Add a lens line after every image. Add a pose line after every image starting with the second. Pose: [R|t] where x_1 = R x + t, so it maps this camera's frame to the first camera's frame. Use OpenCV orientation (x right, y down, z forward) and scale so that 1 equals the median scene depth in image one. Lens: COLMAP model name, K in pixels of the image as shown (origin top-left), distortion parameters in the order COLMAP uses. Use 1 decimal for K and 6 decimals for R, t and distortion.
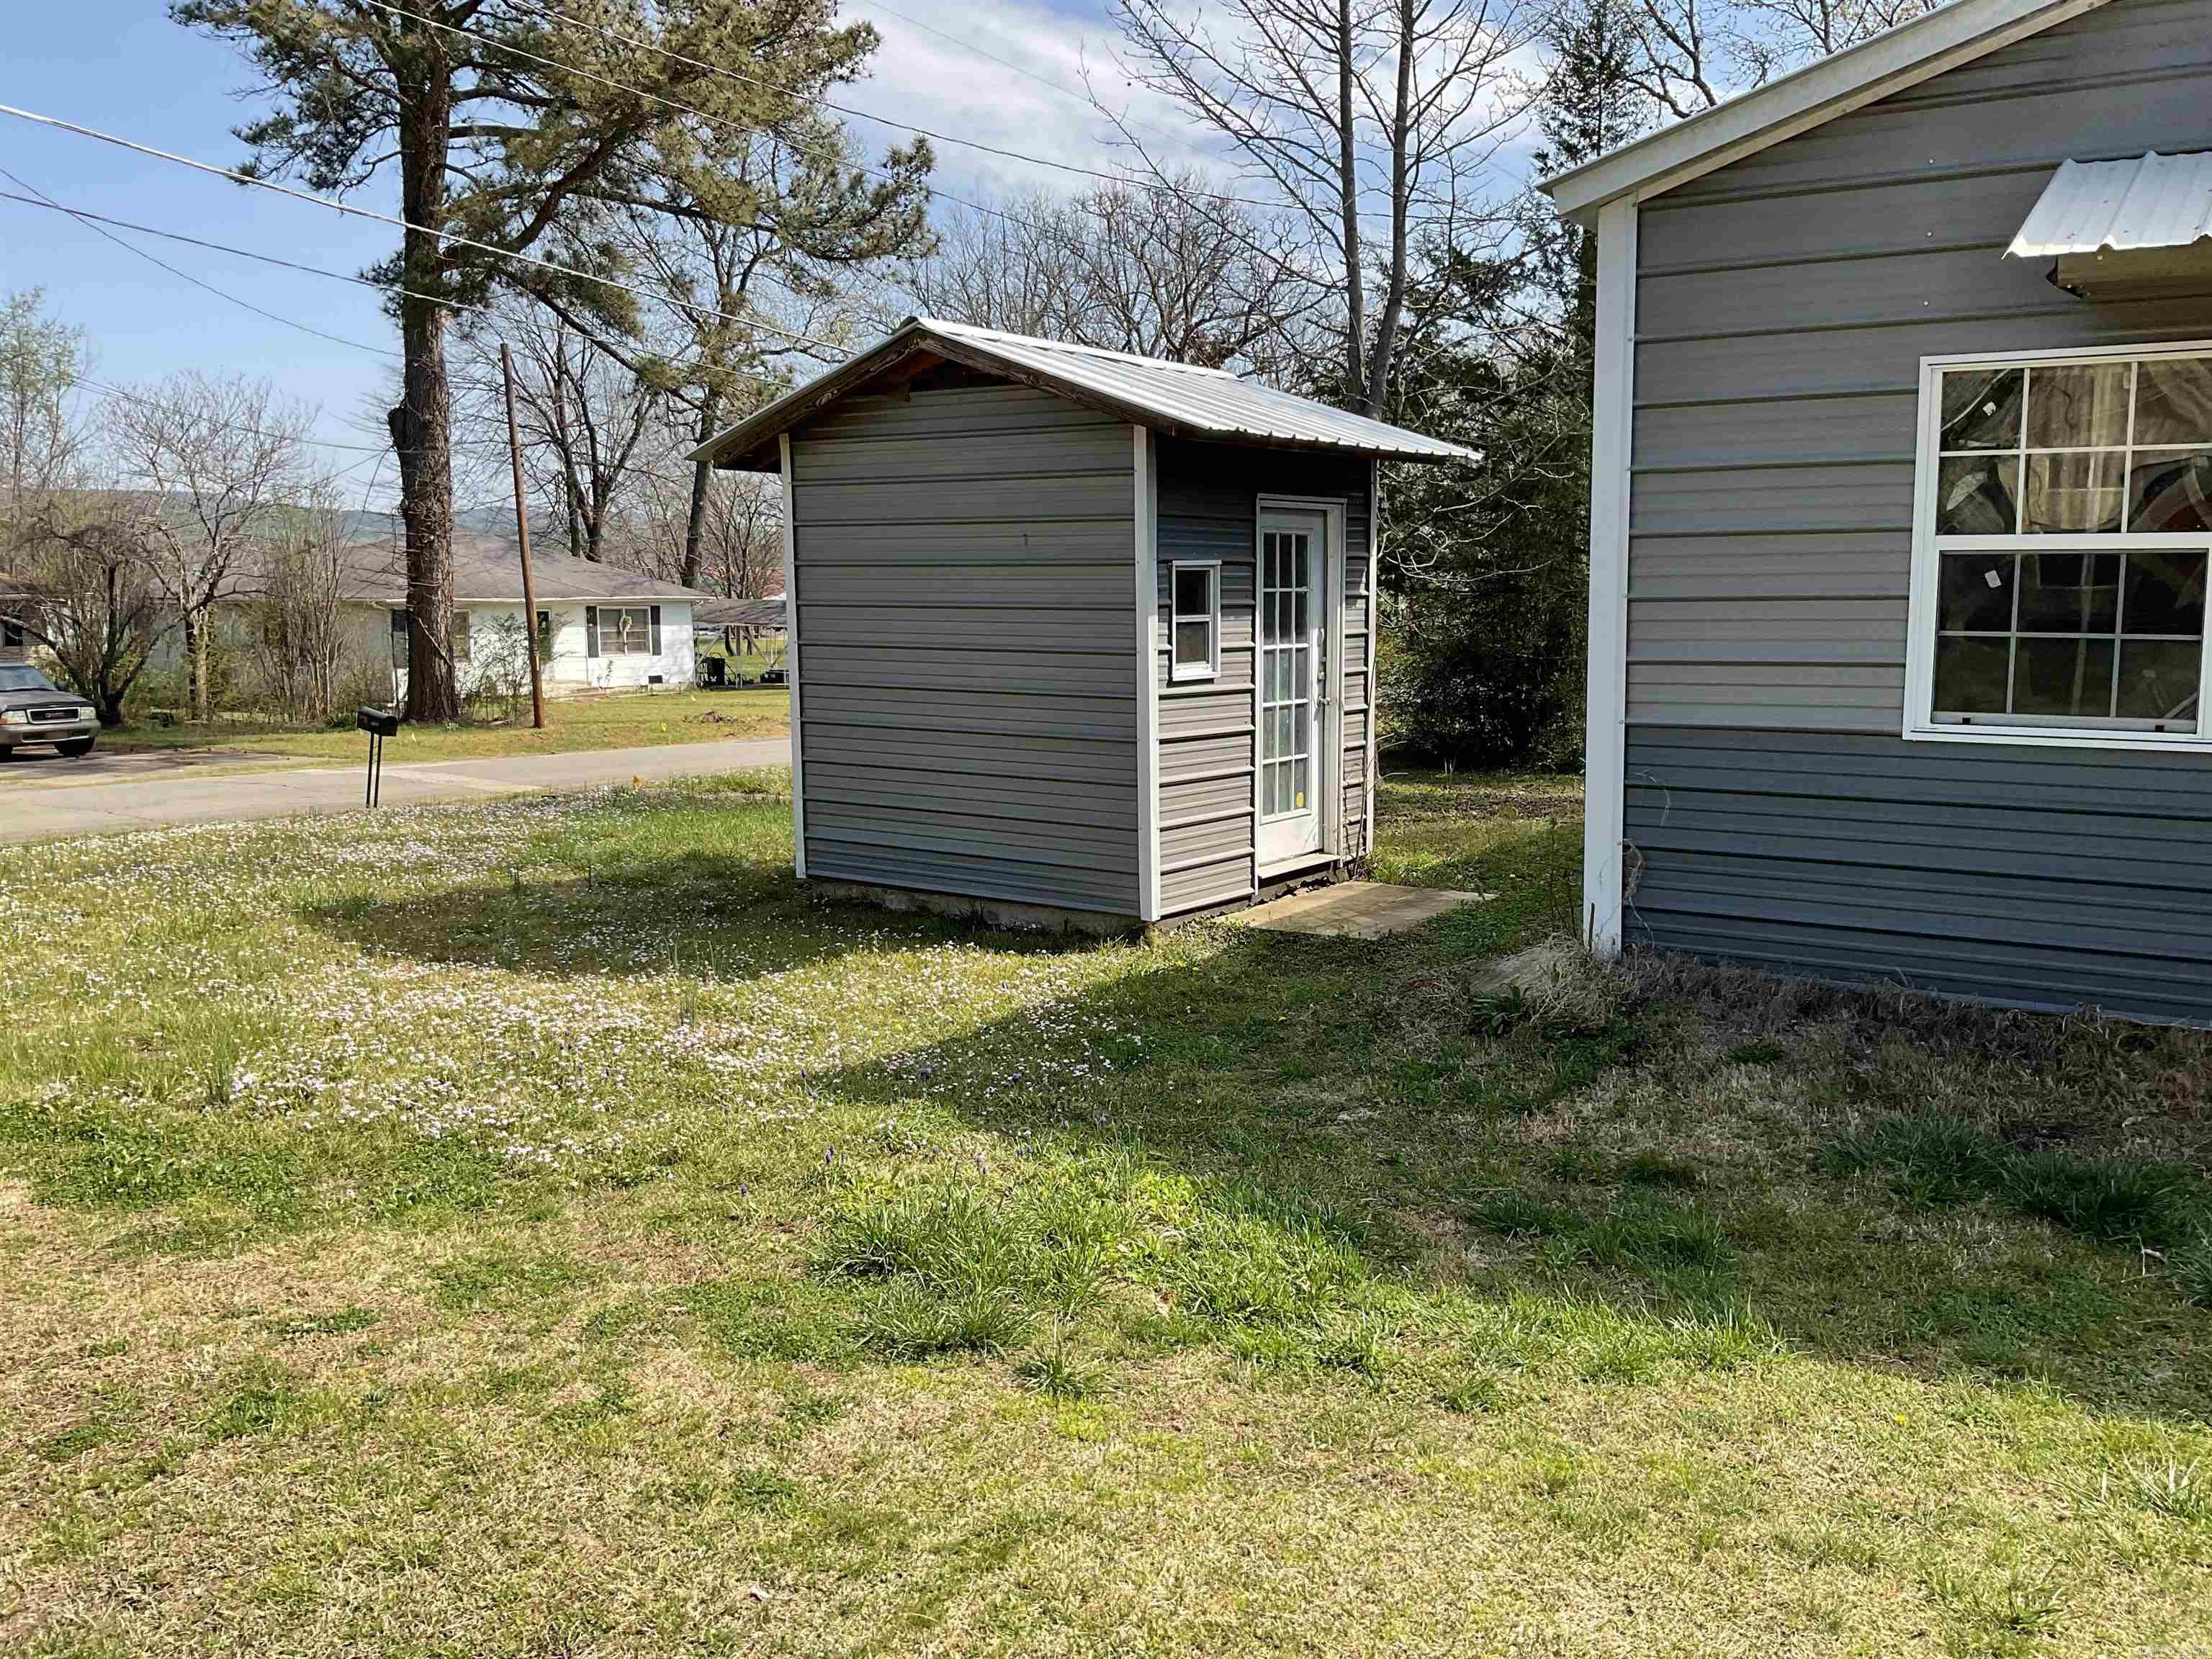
lens RADIAL K [[1889.0, 0, 1106.4], [0, 1889.0, 831.5], [0, 0, 1]] dist [0.008205, -0.010610]
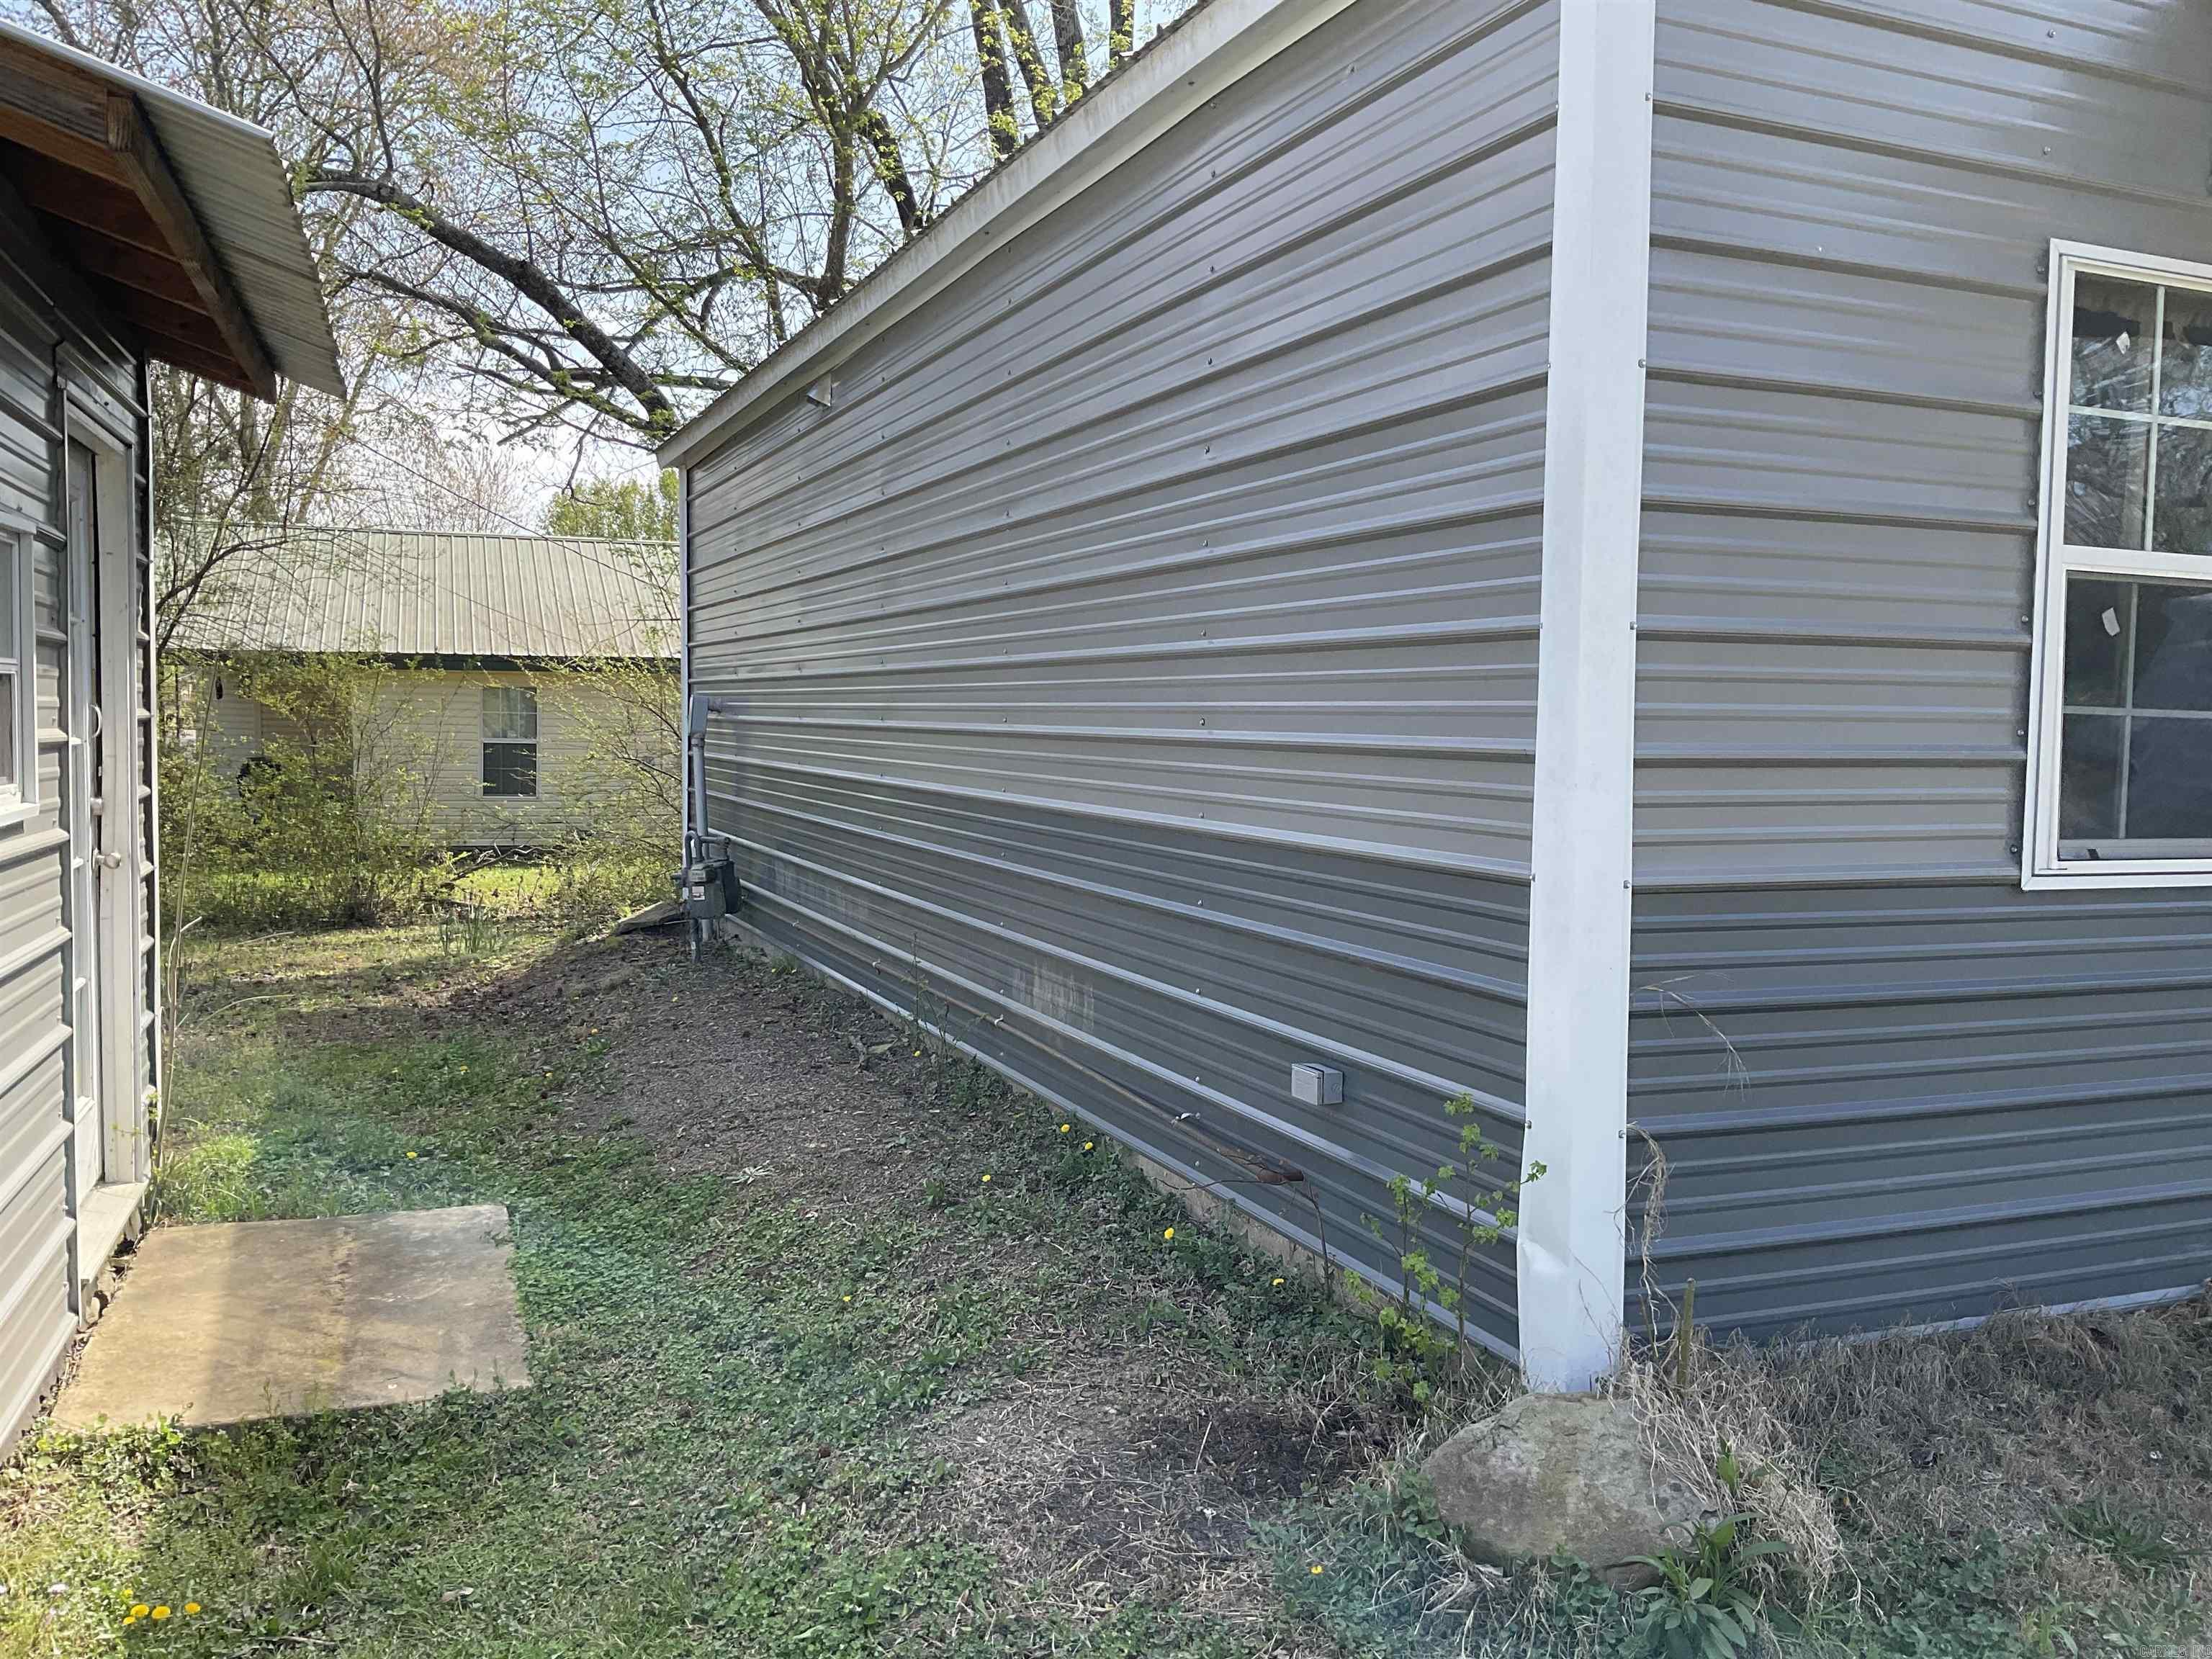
lens RADIAL K [[1889.0, 0, 1105.2], [0, 1889.0, 829.3], [0, 0, 1]] dist [0.008205, -0.010610]
pose [[0.576654, -0.049494, 0.815488, -0.223748], [0.084727, 0.996404, 0.000561, -0.093614], [-0.812583, 0.068771, 0.578774, 0.907113]]
